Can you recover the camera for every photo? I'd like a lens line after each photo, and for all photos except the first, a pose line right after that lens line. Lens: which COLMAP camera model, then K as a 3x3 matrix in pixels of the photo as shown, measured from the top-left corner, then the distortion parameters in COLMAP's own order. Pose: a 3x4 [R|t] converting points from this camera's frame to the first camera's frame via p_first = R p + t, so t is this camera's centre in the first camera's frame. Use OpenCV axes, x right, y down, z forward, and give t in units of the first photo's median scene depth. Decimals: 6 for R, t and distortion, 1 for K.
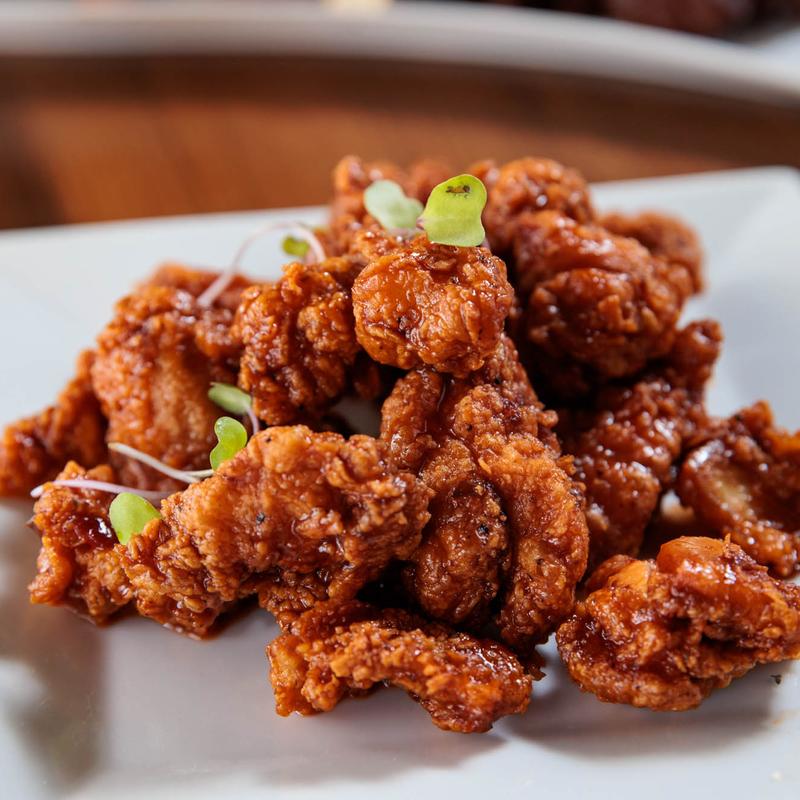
lens RADIAL K [[2111.0, 0, 400.9], [0, 2111.0, 396.9], [0, 0, 1]] dist [0.078426, 0.000000]
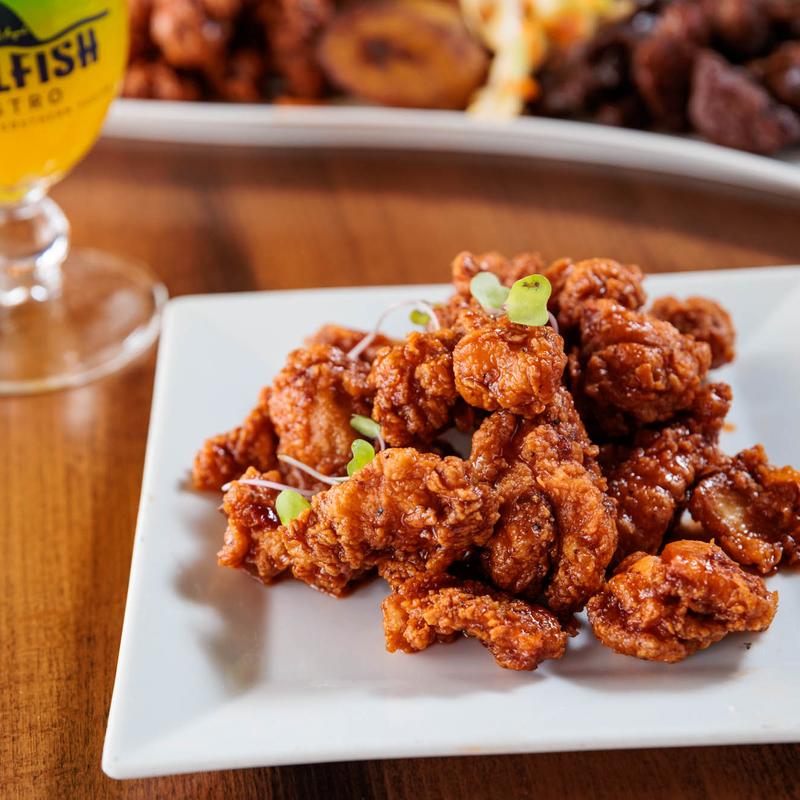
lens RADIAL K [[1947.6, 0, 398.8], [0, 1947.6, 400.8], [0, 0, 1]] dist [0.161929, 0.000000]
pose [[0.995613, 0.041404, -0.083908, 0.050419], [-0.042551, 0.999023, -0.011928, -0.001888], [0.083332, 0.015446, 0.996402, -0.293027]]
